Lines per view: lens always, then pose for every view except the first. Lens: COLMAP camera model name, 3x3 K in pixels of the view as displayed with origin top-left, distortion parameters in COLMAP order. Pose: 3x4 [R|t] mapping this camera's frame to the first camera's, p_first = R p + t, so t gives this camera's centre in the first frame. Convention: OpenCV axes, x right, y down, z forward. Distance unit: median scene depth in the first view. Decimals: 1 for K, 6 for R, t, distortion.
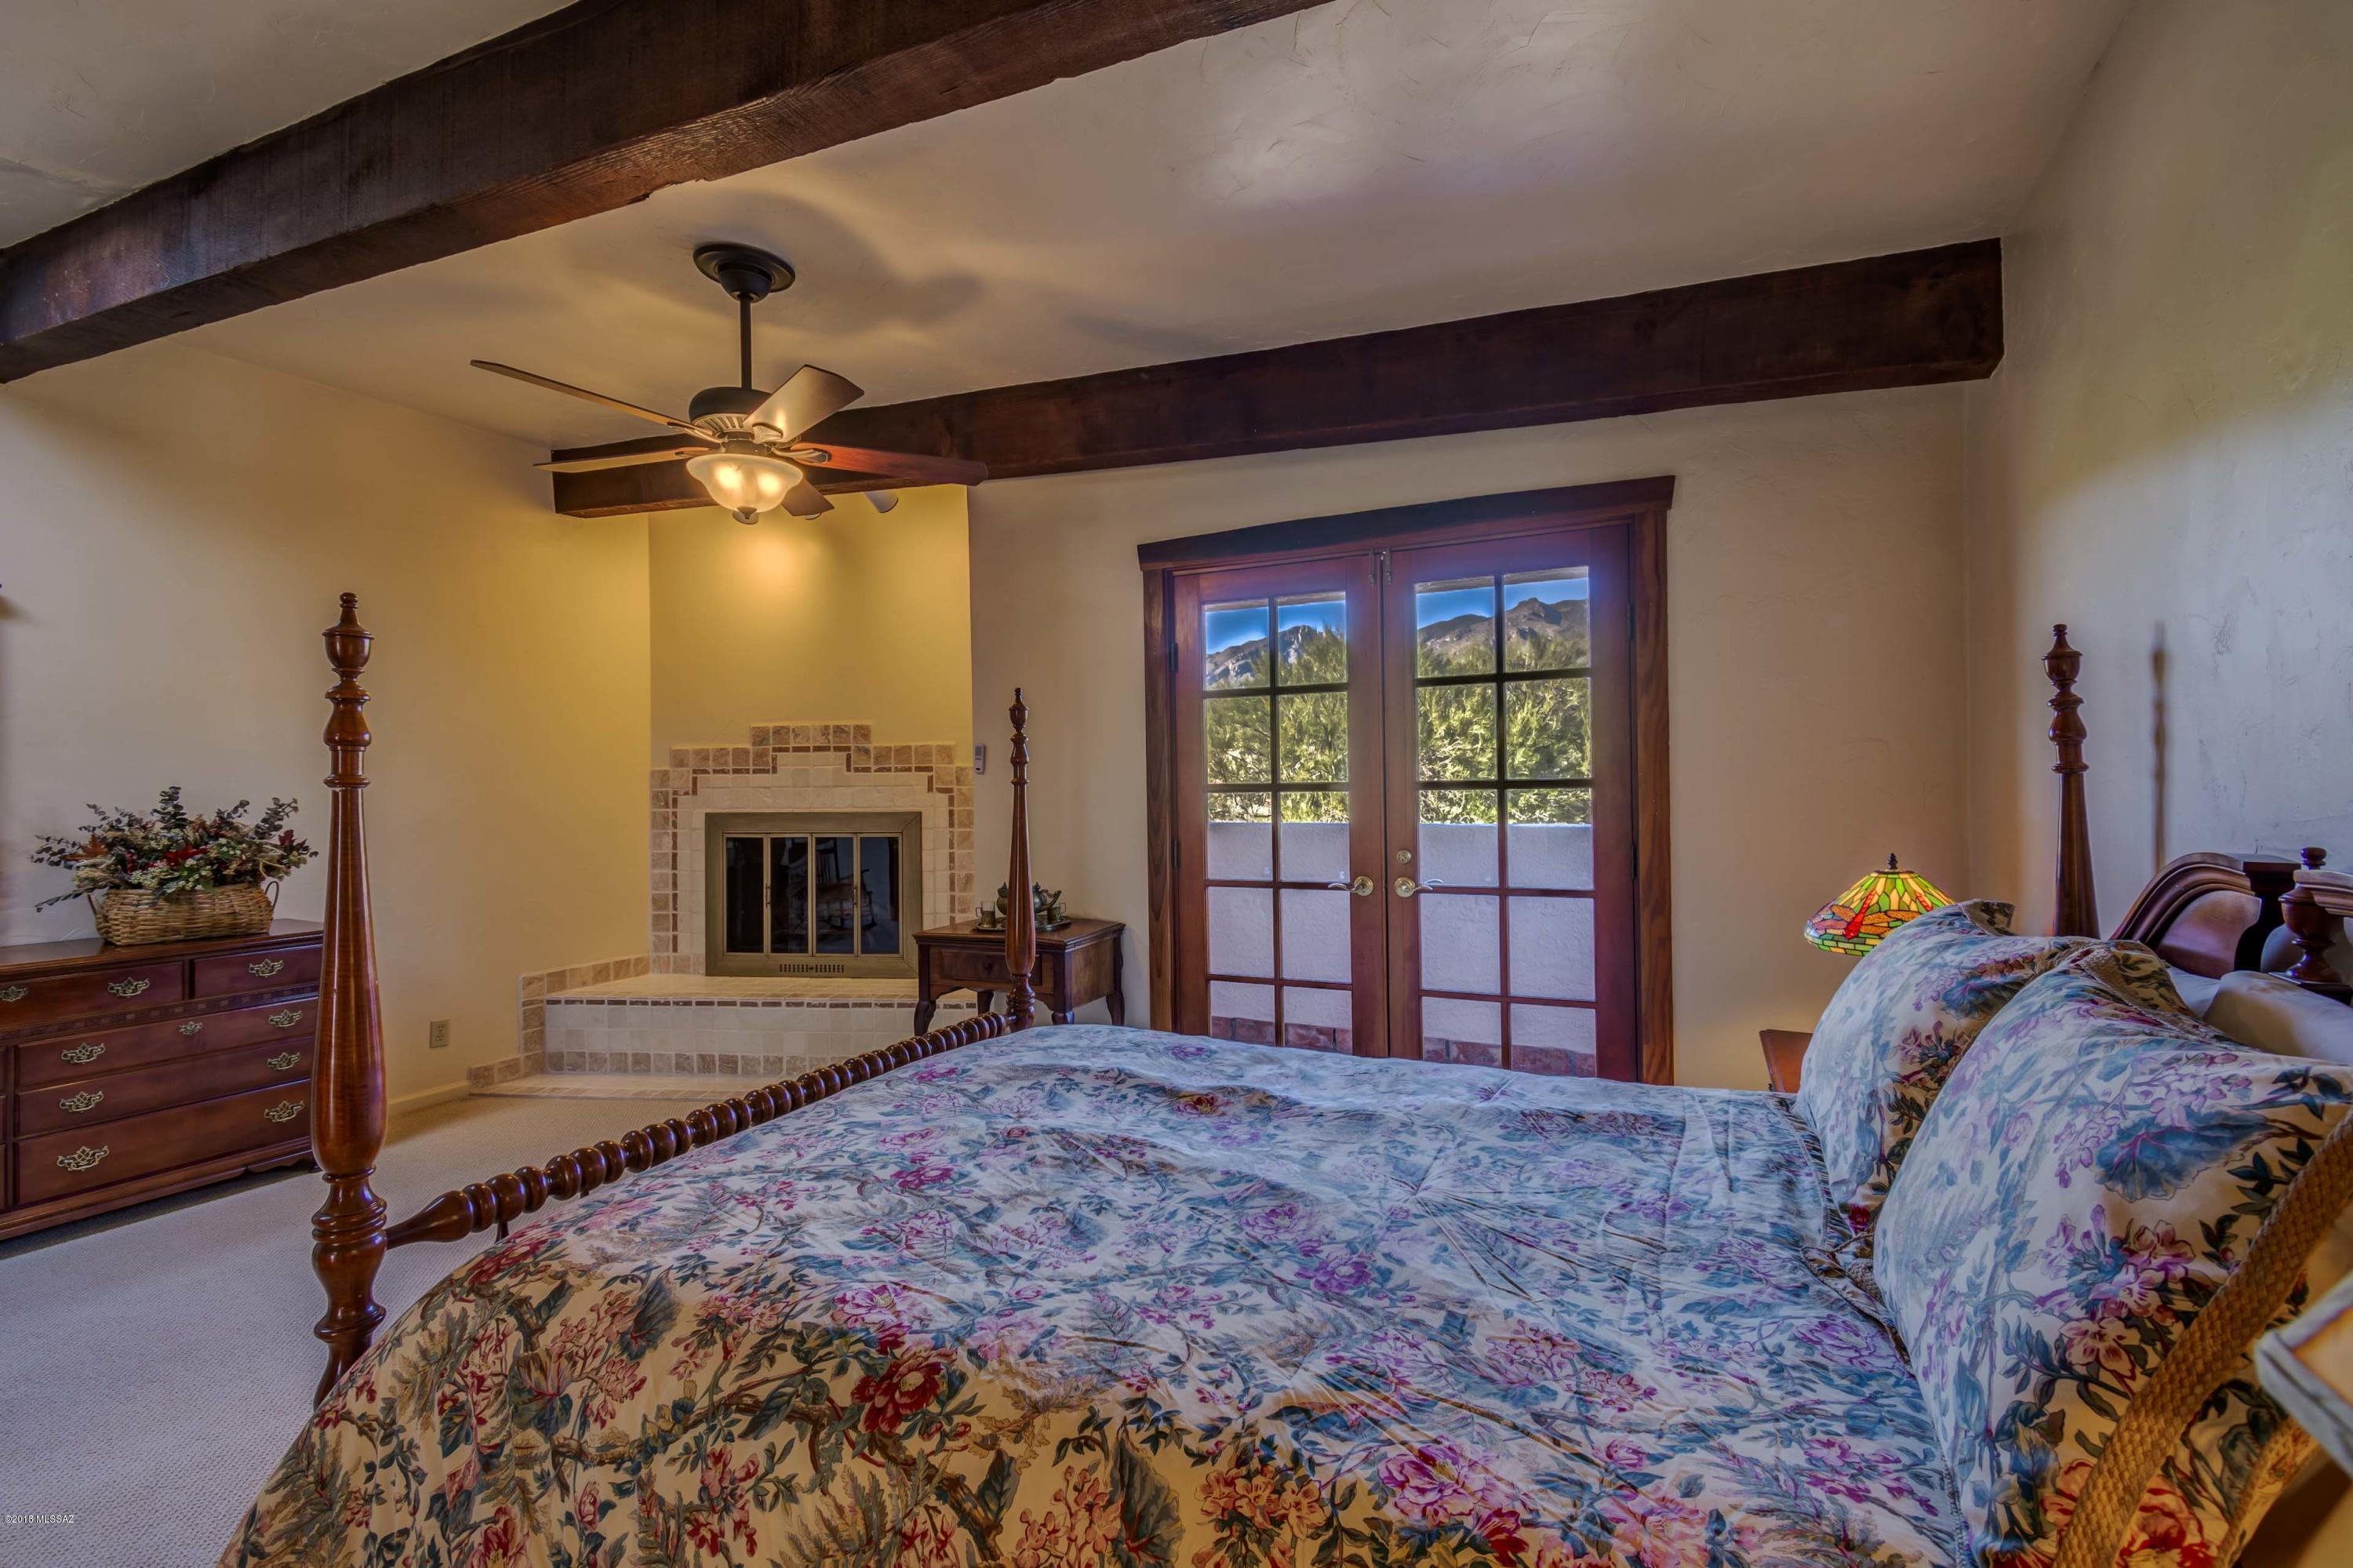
lens RADIAL K [[1044.6, 0, 1182.2], [0, 1044.6, 786.3], [0, 0, 1]] dist [0.025650, -0.010501]
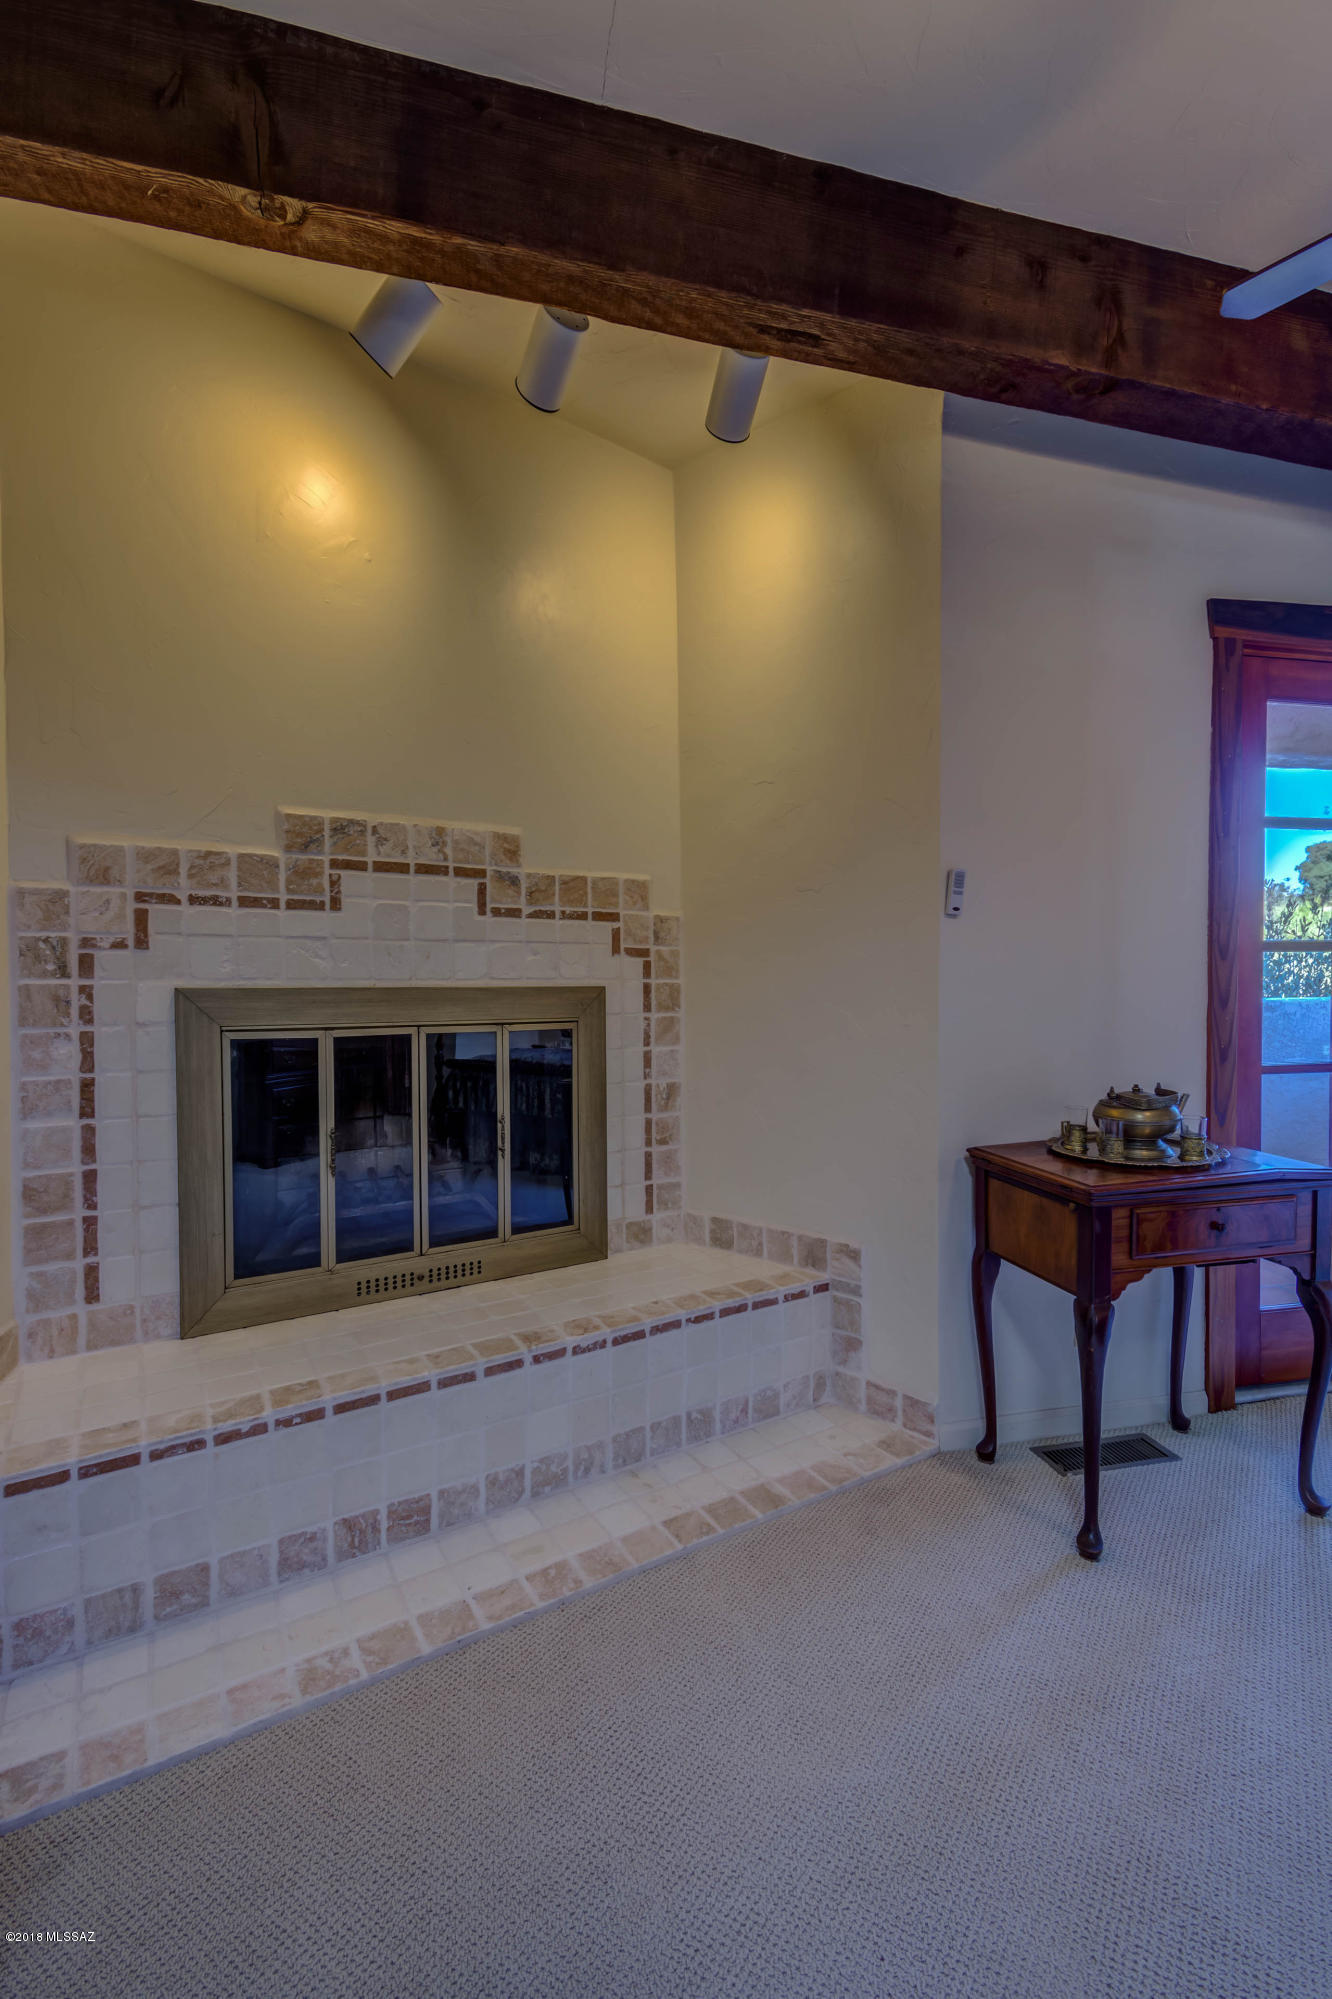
lens RADIAL K [[887.4, 0, 670.0], [0, 887.4, 1007.6], [0, 0, 1]] dist [0.025650, -0.010501]
pose [[0.782501, -0.011194, 0.622548, -0.534870], [-0.002626, 0.999770, 0.021277, 0.025112], [-0.622643, -0.018284, 0.782292, 0.564078]]
